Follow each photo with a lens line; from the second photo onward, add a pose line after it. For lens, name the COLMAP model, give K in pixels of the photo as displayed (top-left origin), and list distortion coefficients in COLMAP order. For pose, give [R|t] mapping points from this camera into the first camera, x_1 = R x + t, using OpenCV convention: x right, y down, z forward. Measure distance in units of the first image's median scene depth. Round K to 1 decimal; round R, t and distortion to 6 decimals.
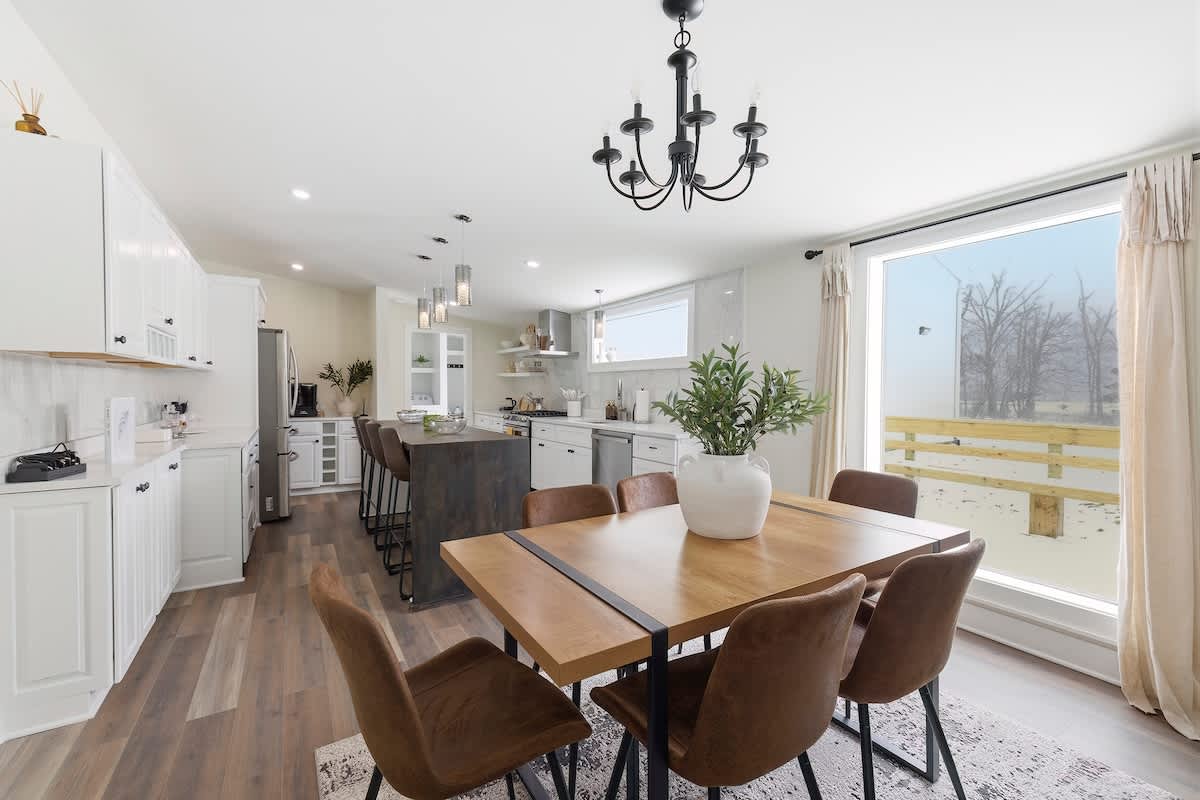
lens RADIAL K [[498.5, 0, 600.1], [0, 498.5, 398.0], [0, 0, 1]] dist [0.008582, -0.000393]
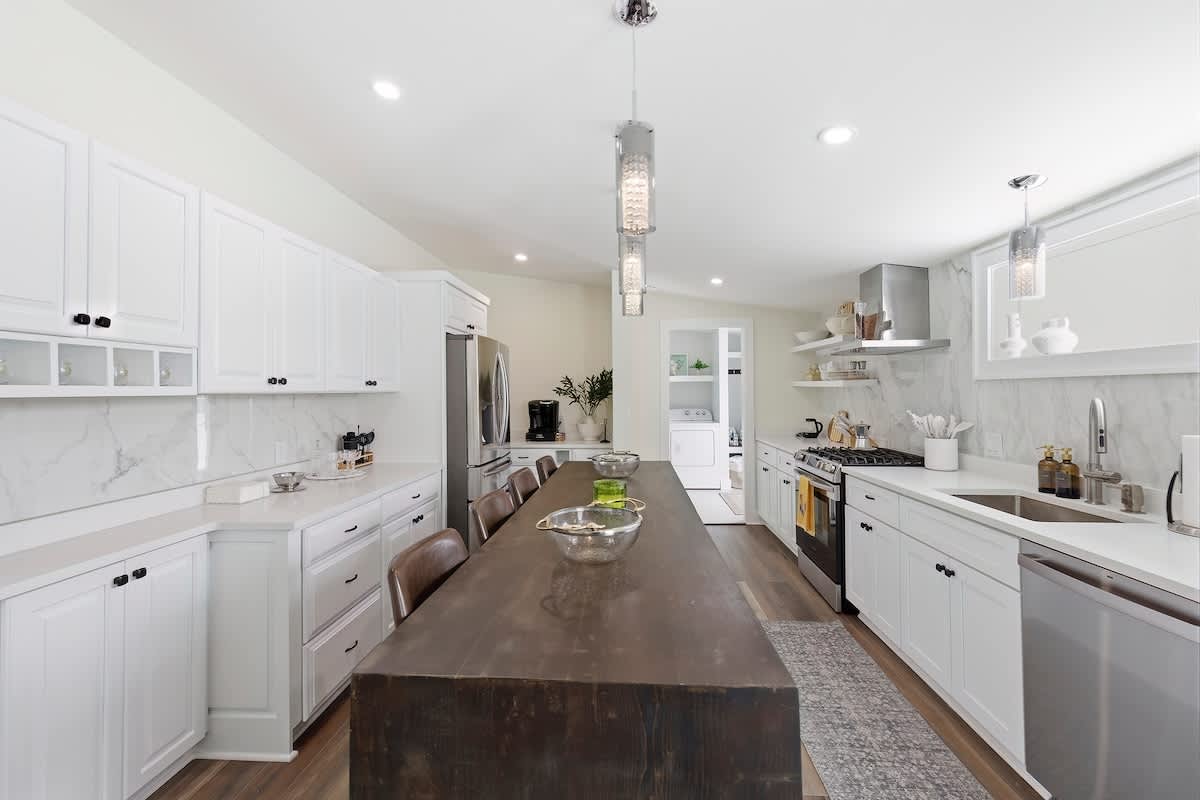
lens RADIAL K [[498.5, 0, 597.0], [0, 498.5, 389.1], [0, 0, 1]] dist [0.008582, -0.000393]
pose [[0.815810, -0.012224, -0.578191, -0.041689], [-0.002272, 0.999701, -0.024340, -0.028769], [0.578315, 0.021171, 0.815539, 0.387253]]
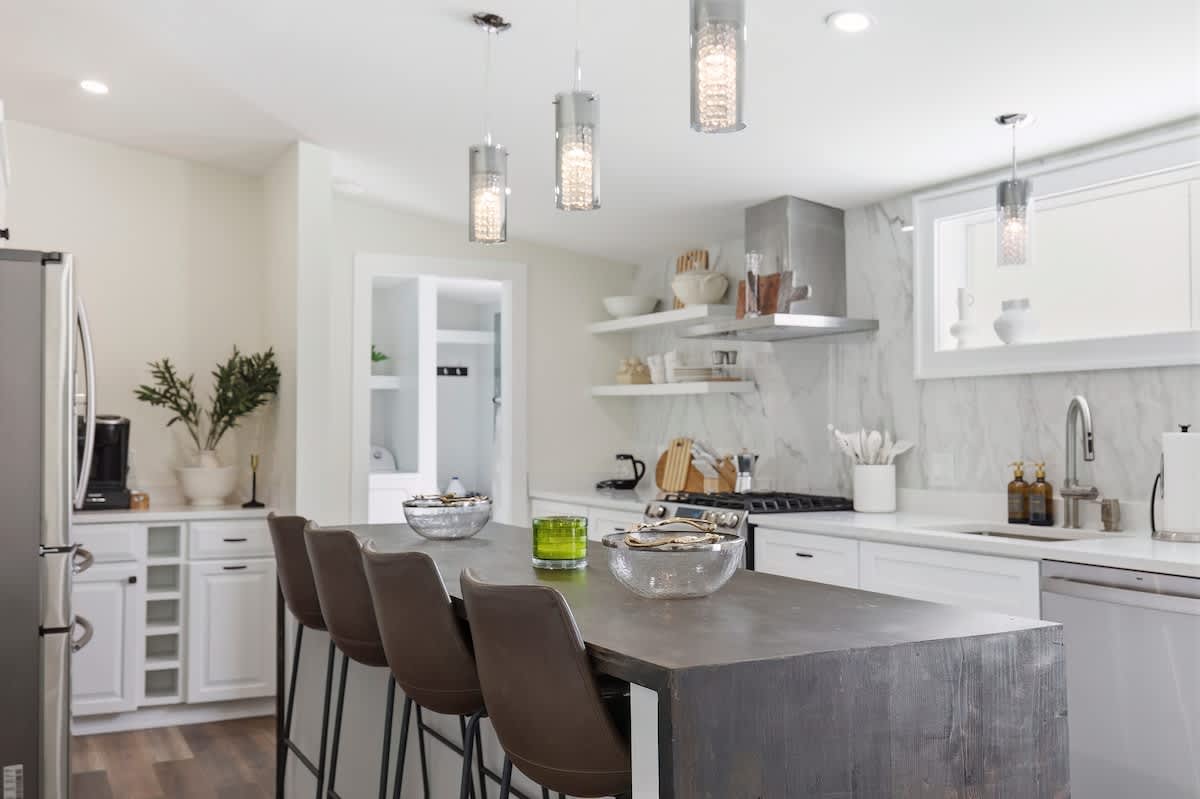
lens RADIAL K [[1149.2, 0, 595.8], [0, 1149.2, 395.9], [0, 0, 1]] dist [0.001818, 0.000000]
pose [[0.996317, -0.005820, -0.085554, -0.167922], [0.001626, 0.998797, -0.049005, -0.002494], [0.085736, 0.048686, 0.995128, 0.212030]]
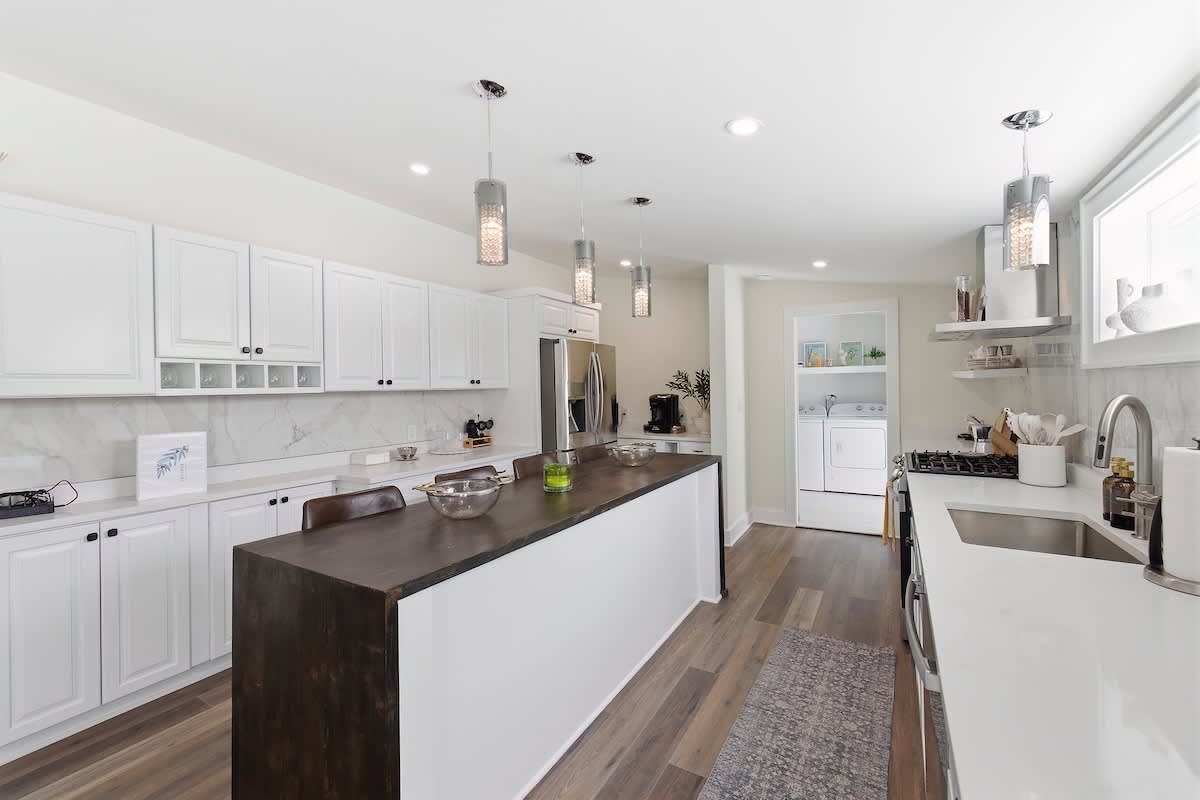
lens RADIAL K [[498.5, 0, 595.8], [0, 498.5, 391.9], [0, 0, 1]] dist [0.008582, -0.000393]
pose [[0.468093, -0.001850, -0.883678, 0.126942], [-0.001600, 0.999994, -0.002941, -0.031815], [0.883678, 0.002790, 0.468087, 0.502695]]
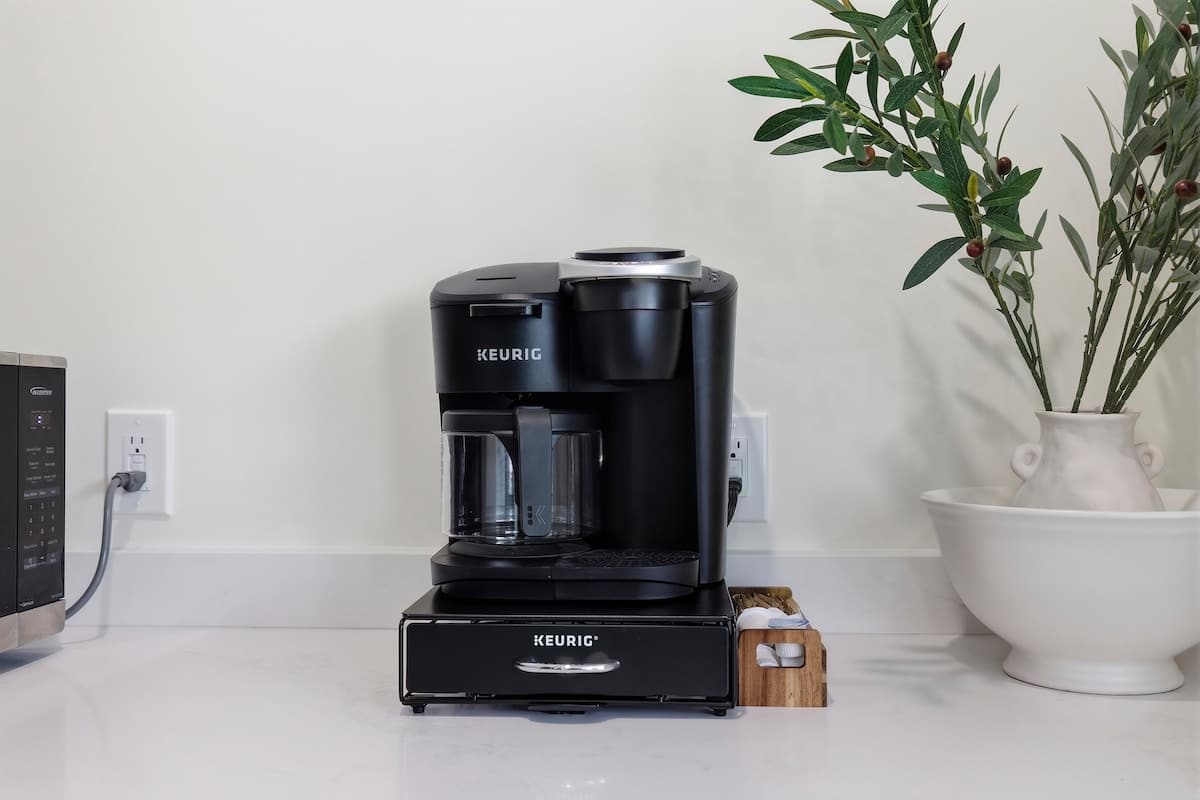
lens RADIAL K [[1162.0, 0, 598.4], [0, 1162.0, 396.9], [0, 0, 1]] dist [0.016298, 0.000000]
pose [[0.805432, -0.009110, -0.592618, -0.496502], [-0.002539, 0.999820, -0.018819, -0.003336], [0.592683, 0.016662, 0.805264, 0.877564]]
